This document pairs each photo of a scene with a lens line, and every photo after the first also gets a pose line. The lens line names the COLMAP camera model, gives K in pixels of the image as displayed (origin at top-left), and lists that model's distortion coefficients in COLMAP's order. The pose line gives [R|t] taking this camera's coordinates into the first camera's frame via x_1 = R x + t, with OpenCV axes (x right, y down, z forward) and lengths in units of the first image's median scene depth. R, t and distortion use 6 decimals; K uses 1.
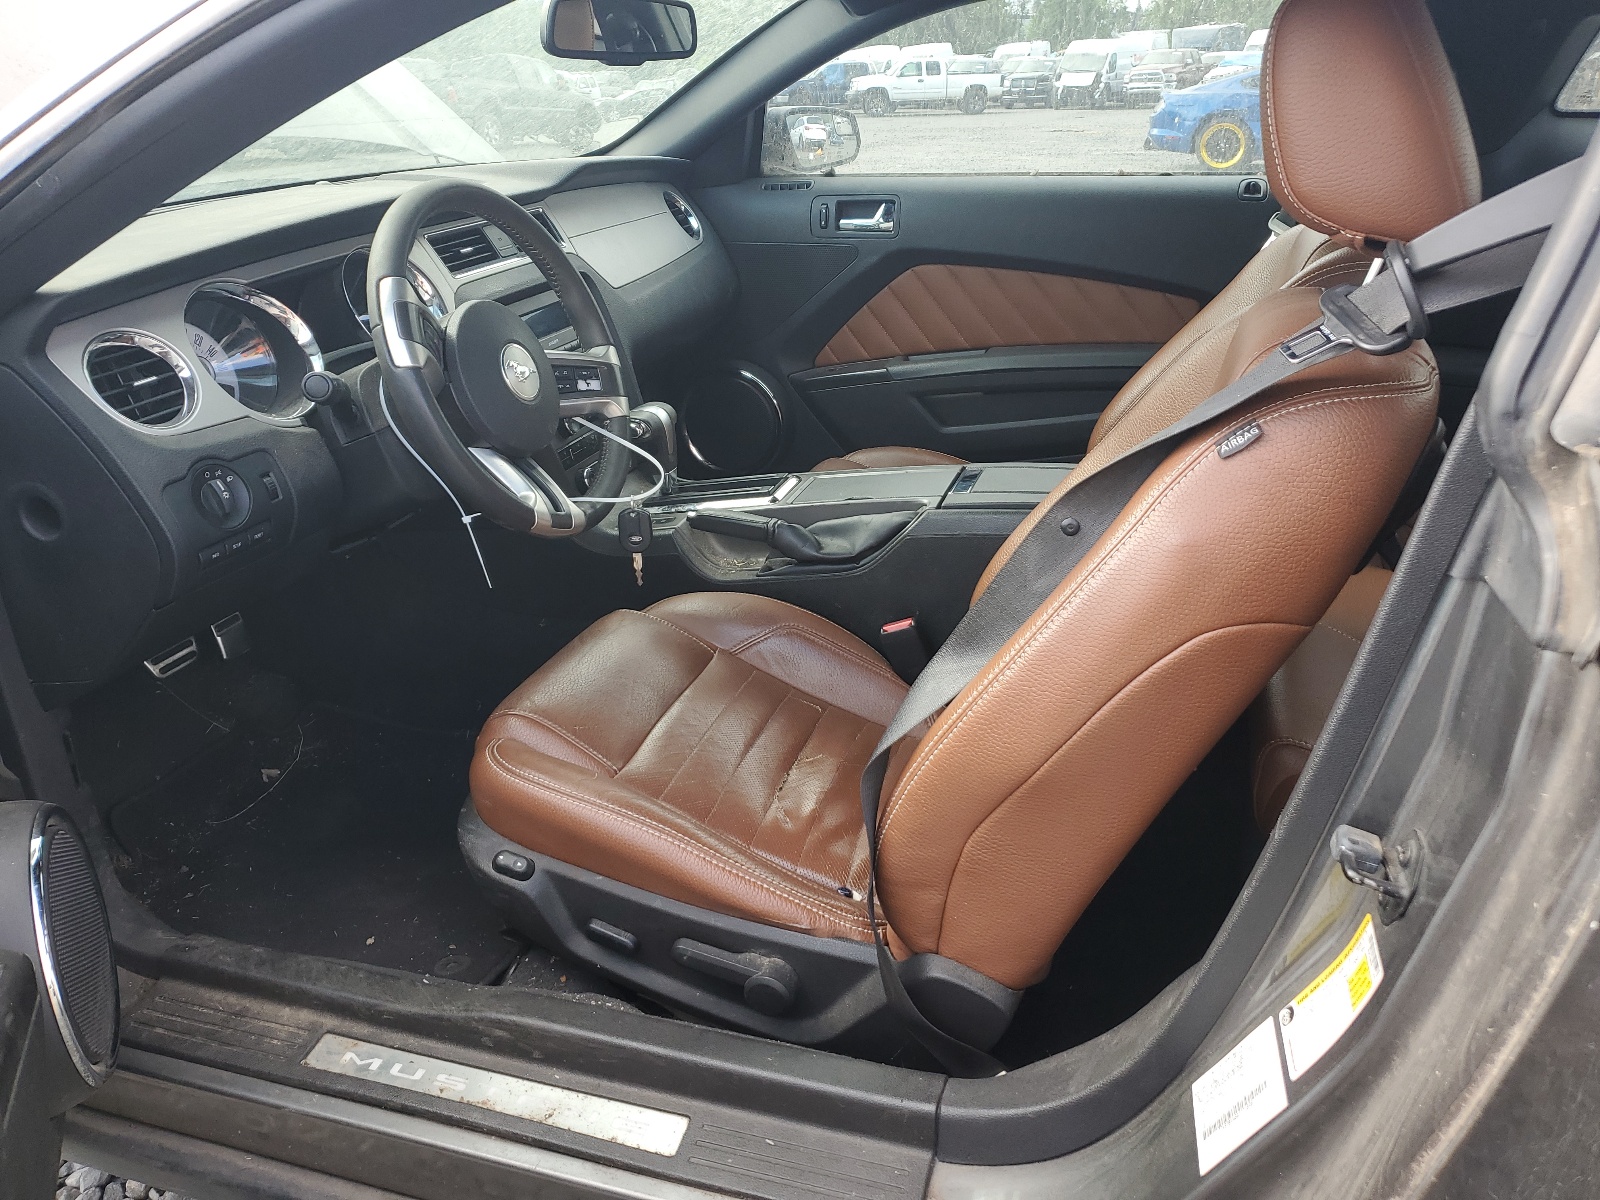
lens RADIAL K [[1298.8, 0, 800.0], [0, 1298.8, 600.0], [0, 0, 1]] dist [0.005794, 0.004344]
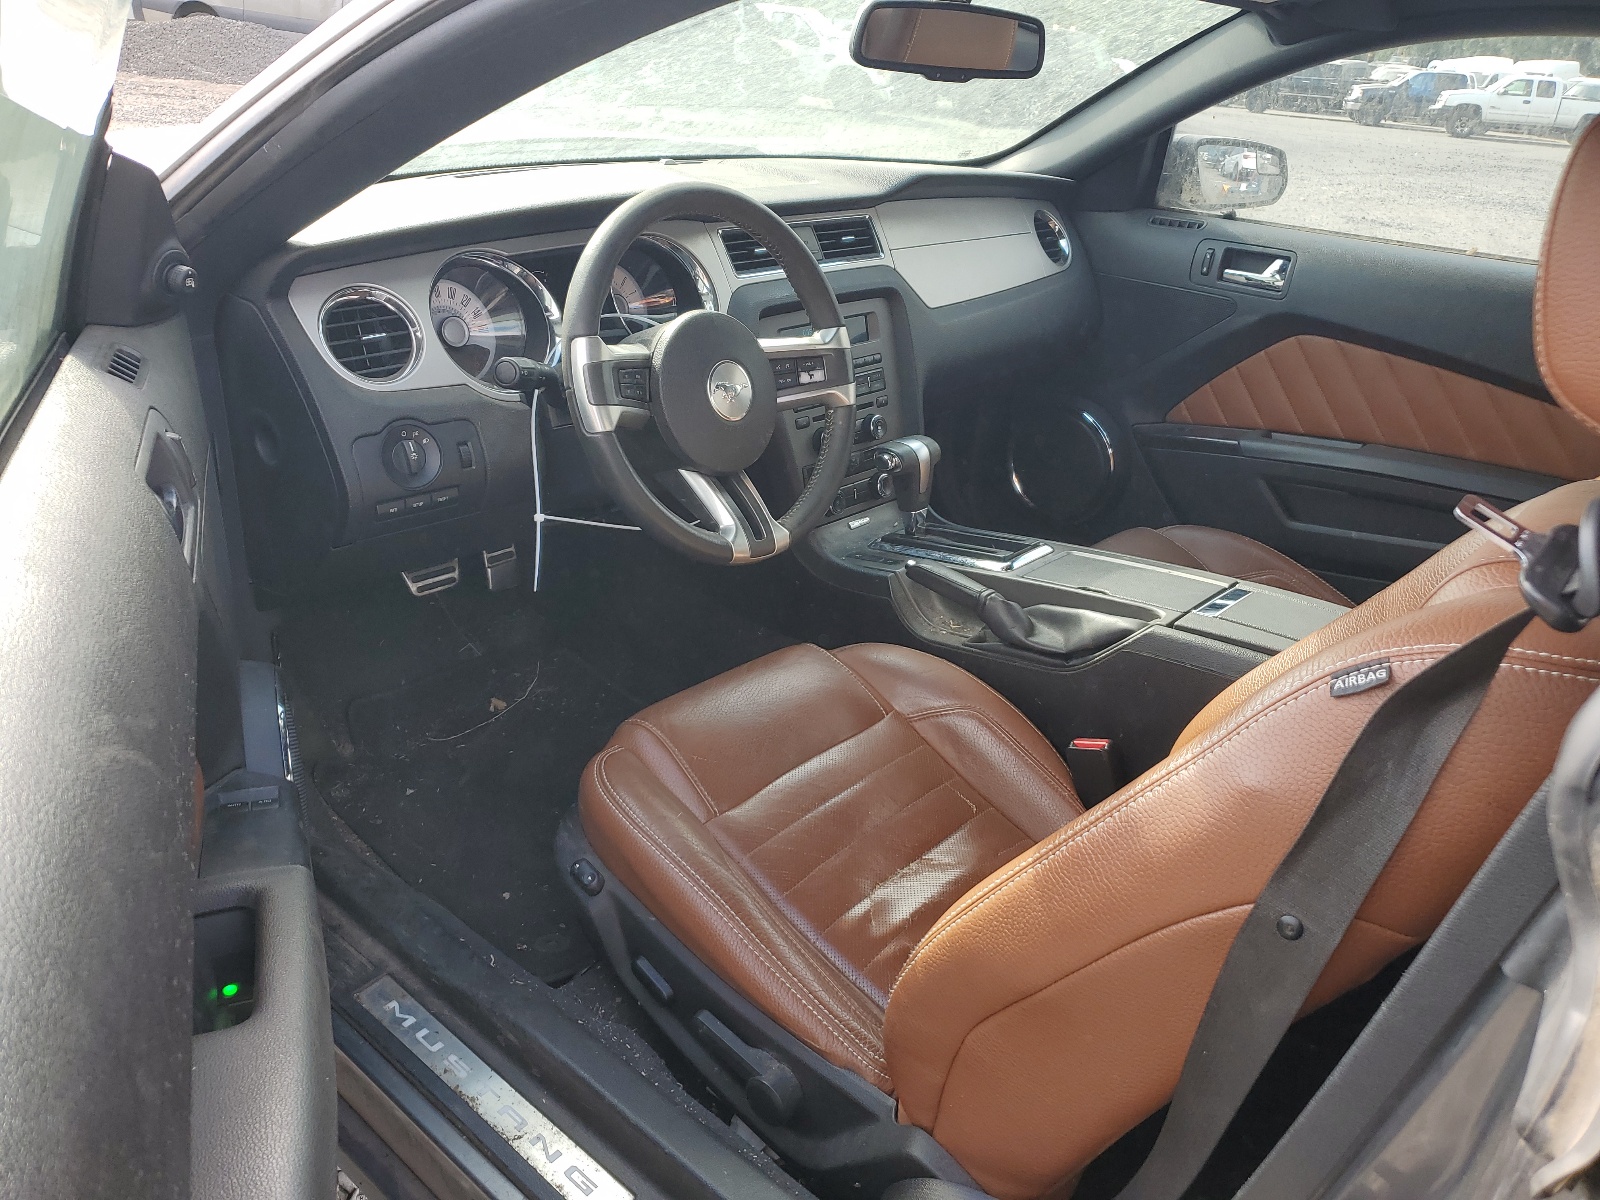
lens RADIAL K [[1298.8, 0, 800.0], [0, 1298.8, 600.0], [0, 0, 1]] dist [0.005794, 0.004344]
pose [[0.905463, 0.245709, -0.346069, 0.176615], [-0.238047, 0.969063, 0.065202, -0.084336], [0.351383, 0.023343, 0.935941, 0.099338]]
